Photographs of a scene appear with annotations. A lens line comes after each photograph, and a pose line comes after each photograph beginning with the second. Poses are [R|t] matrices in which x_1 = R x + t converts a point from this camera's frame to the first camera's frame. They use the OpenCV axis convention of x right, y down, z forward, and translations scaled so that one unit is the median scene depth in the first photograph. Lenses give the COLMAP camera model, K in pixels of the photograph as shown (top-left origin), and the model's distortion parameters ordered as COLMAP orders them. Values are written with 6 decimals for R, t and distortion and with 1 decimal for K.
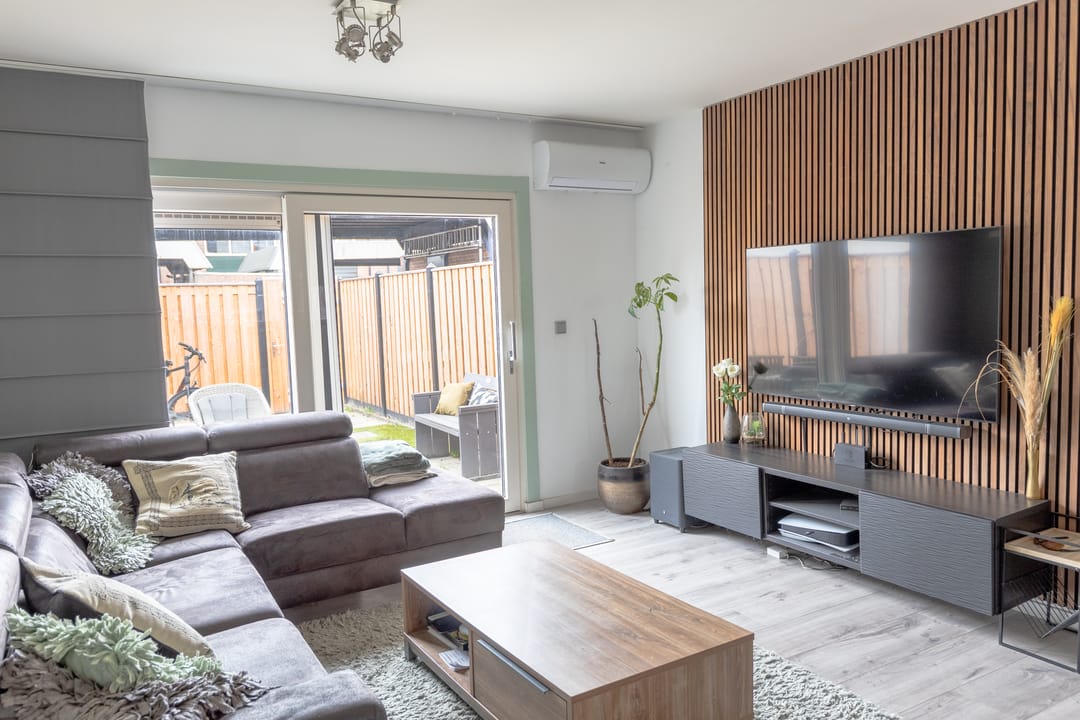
lens RADIAL K [[783.2, 0, 540.0], [0, 783.2, 360.0], [0, 0, 1]] dist [-0.005039, -0.001096]
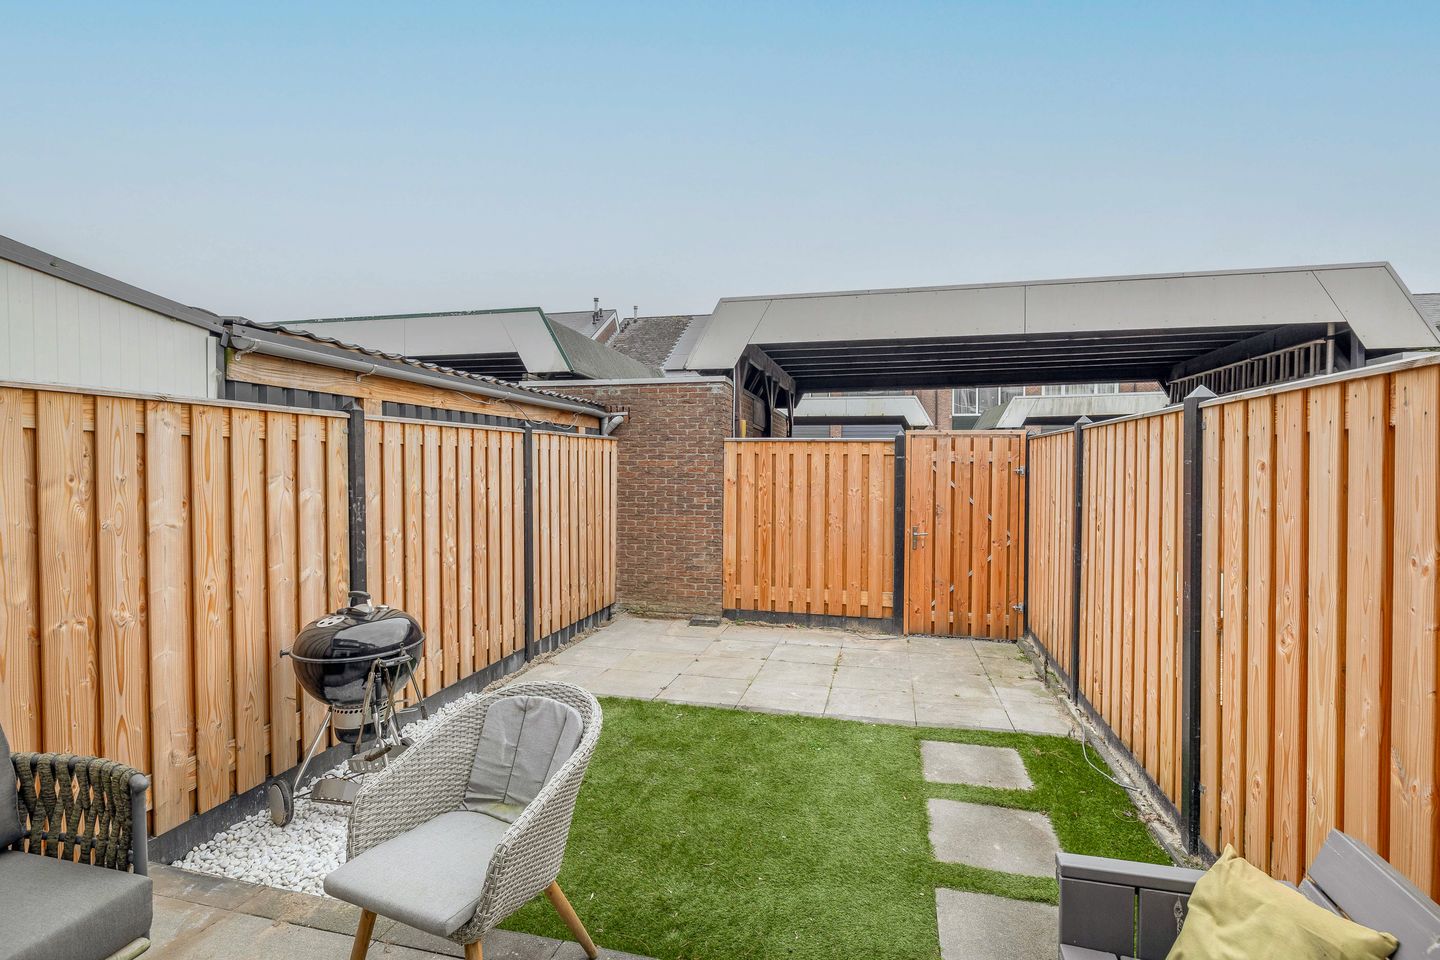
lens RADIAL K [[674.7, 0, 726.3], [0, 674.7, 480.5], [0, 0, 1]] dist [-0.000635, 0.000028]
pose [[0.717355, 0.055159, -0.694521, -0.059829], [-0.084362, 0.996403, -0.008002, -0.046159], [0.691582, 0.064331, 0.719428, 0.486337]]
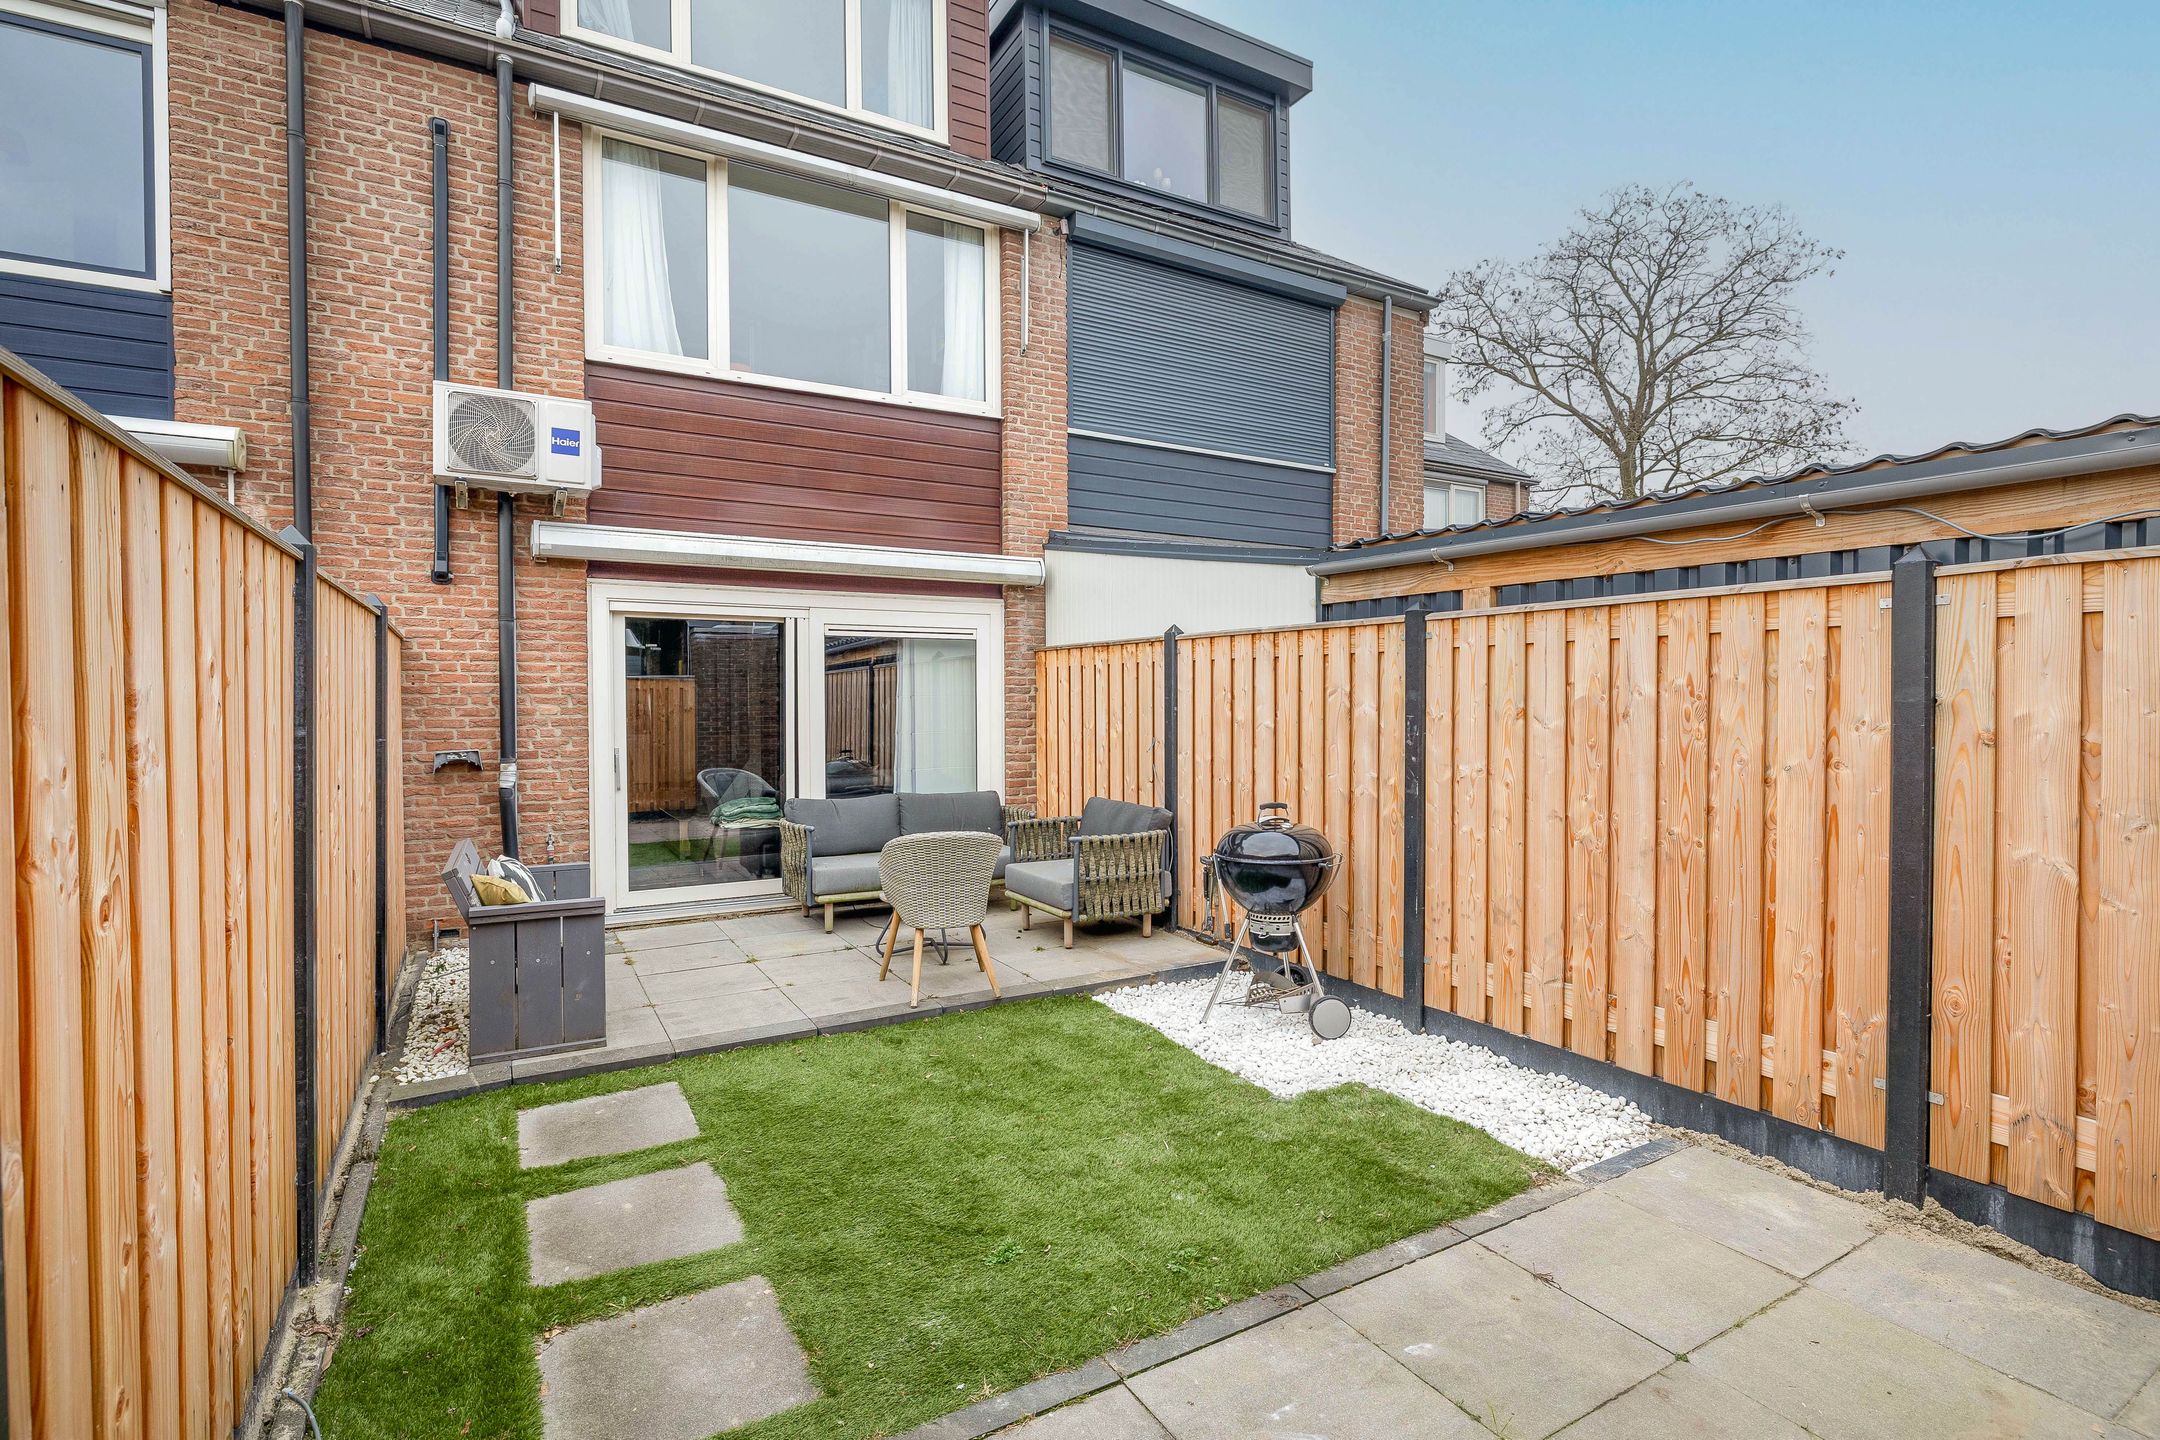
lens RADIAL K [[1010.0, 0, 1074.6], [0, 1010.0, 717.1], [0, 0, 1]] dist [0.001201, 0.000291]
pose [[-0.999316, 0.036556, 0.005622, -0.287097], [0.036932, 0.994491, 0.098097, -0.070508], [-0.002005, 0.098238, -0.995161, 1.017393]]
